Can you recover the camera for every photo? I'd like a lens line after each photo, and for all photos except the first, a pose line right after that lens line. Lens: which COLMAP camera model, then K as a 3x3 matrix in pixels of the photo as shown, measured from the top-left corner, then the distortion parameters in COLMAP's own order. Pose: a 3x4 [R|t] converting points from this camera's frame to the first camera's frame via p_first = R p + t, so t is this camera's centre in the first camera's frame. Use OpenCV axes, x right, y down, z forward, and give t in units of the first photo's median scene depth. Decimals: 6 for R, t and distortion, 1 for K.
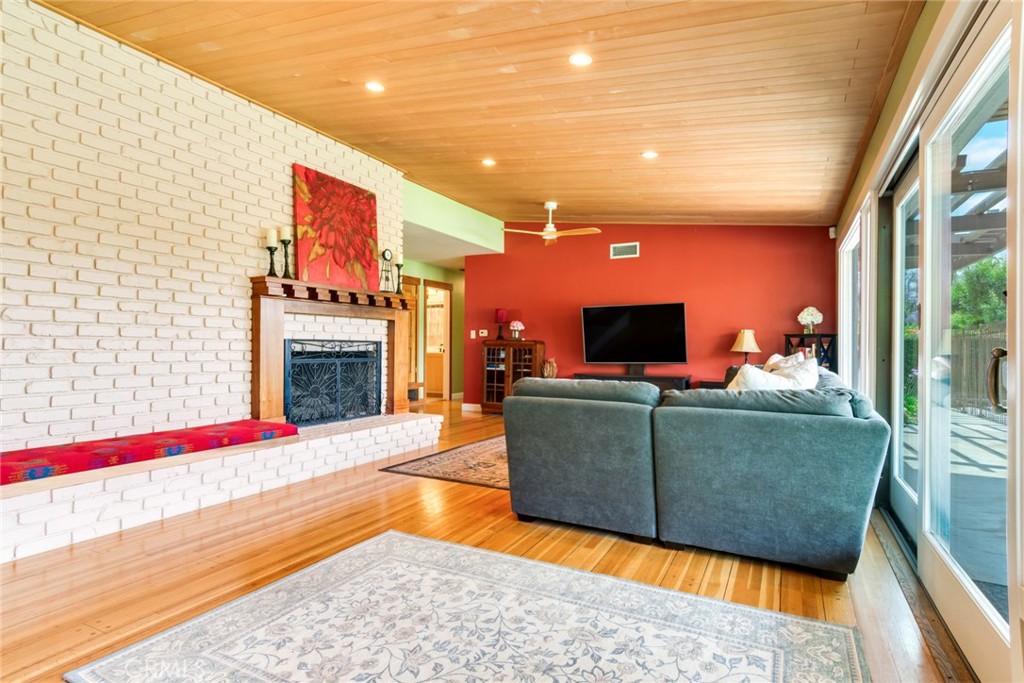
lens RADIAL K [[537.3, 0, 512.0], [0, 537.3, 341.5], [0, 0, 1]] dist [0.002417, -0.000014]
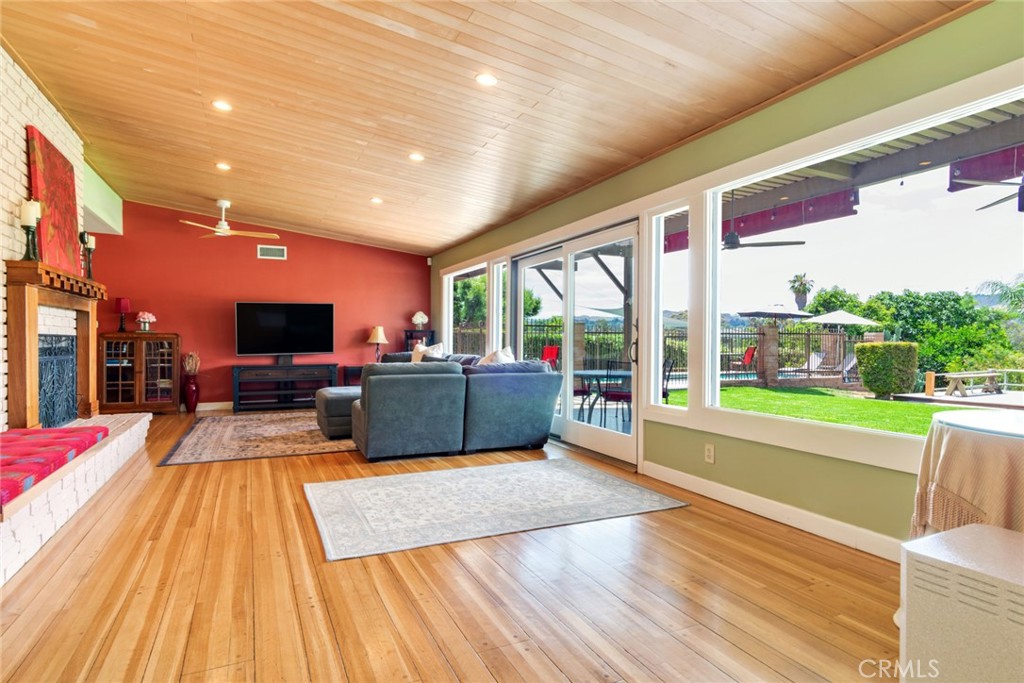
lens RADIAL K [[550.9, 0, 512.0], [0, 550.9, 341.5], [0, 0, 1]] dist [-0.003230, -0.001045]
pose [[0.606687, -0.007891, 0.794902, -0.781299], [-0.006186, 0.999874, 0.014647, -0.011768], [-0.794917, -0.013803, 0.606562, -0.156936]]
